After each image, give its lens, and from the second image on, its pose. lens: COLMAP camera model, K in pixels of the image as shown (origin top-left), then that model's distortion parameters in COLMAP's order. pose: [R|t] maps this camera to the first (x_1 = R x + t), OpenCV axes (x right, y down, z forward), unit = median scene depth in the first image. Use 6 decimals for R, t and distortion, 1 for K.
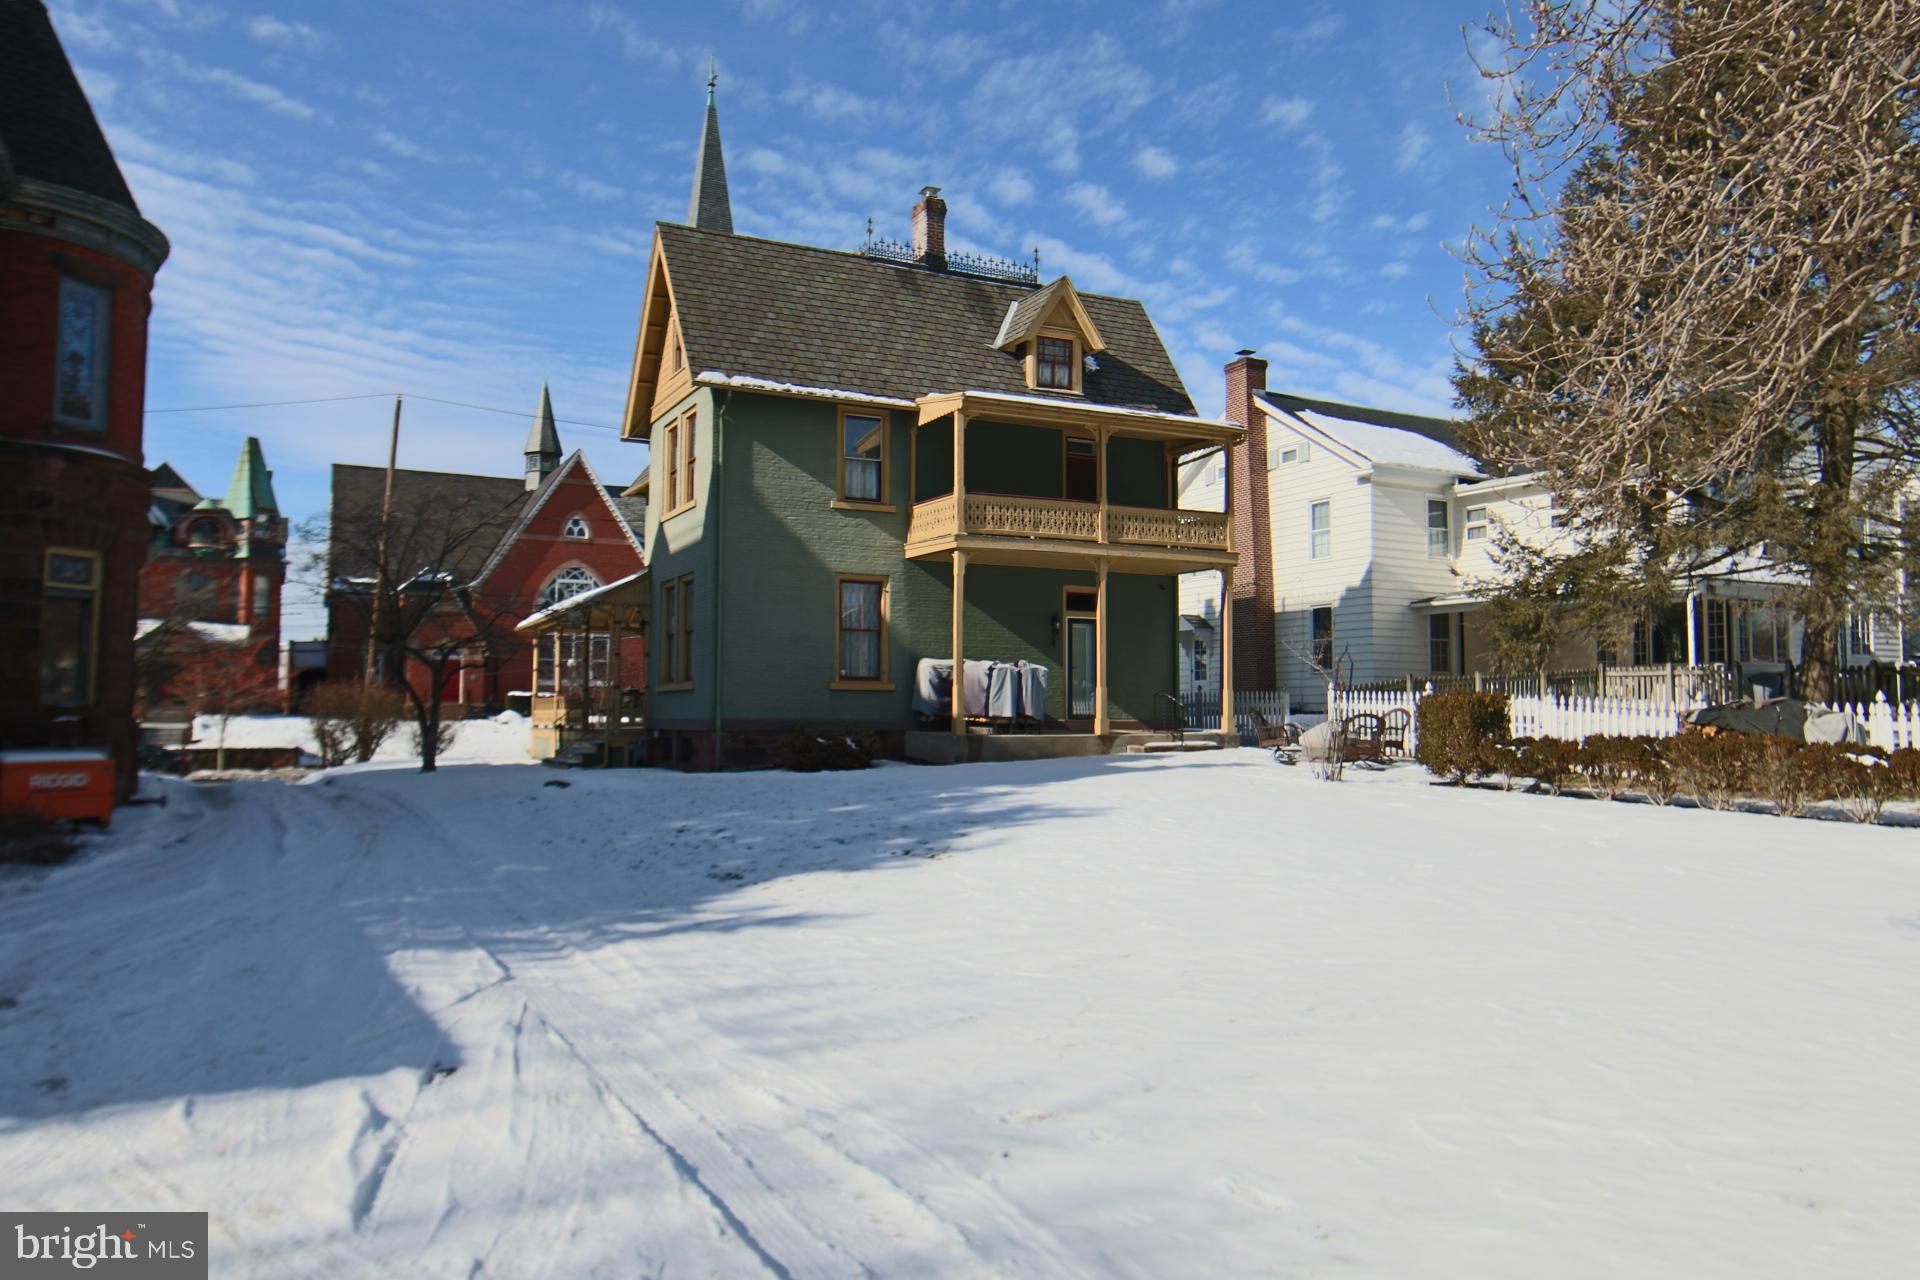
lens RADIAL K [[1332.2, 0, 973.0], [0, 1332.2, 670.3], [0, 0, 1]] dist [-0.016452, 0.003599]
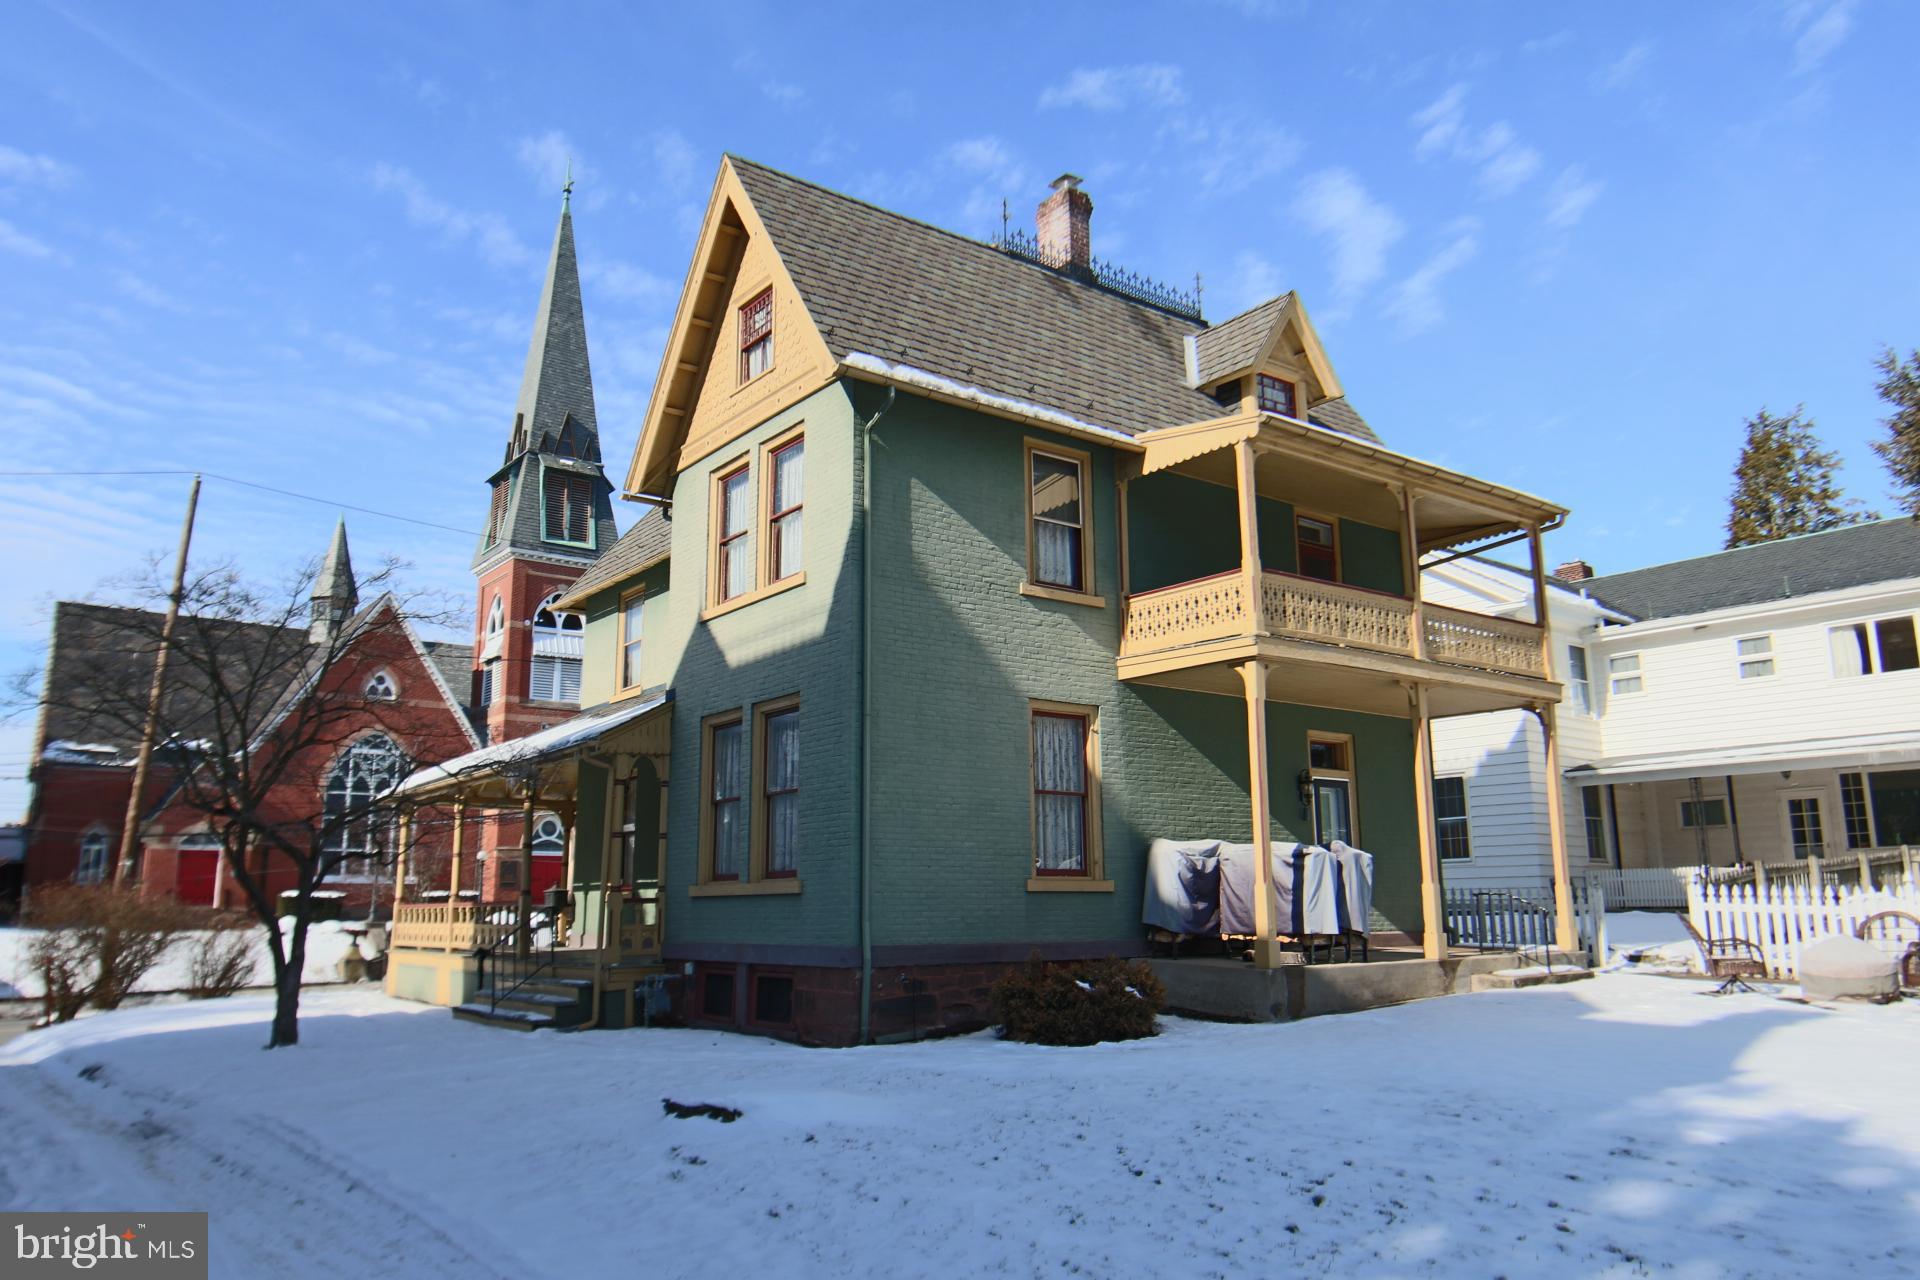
lens RADIAL K [[1332.2, 0, 955.0], [0, 1332.2, 664.7], [0, 0, 1]] dist [-0.016452, 0.003599]
pose [[0.986011, 0.019487, 0.165536, -0.218809], [0.005039, 0.989204, -0.146462, 0.001069], [-0.166603, 0.145247, 0.975267, 0.372846]]
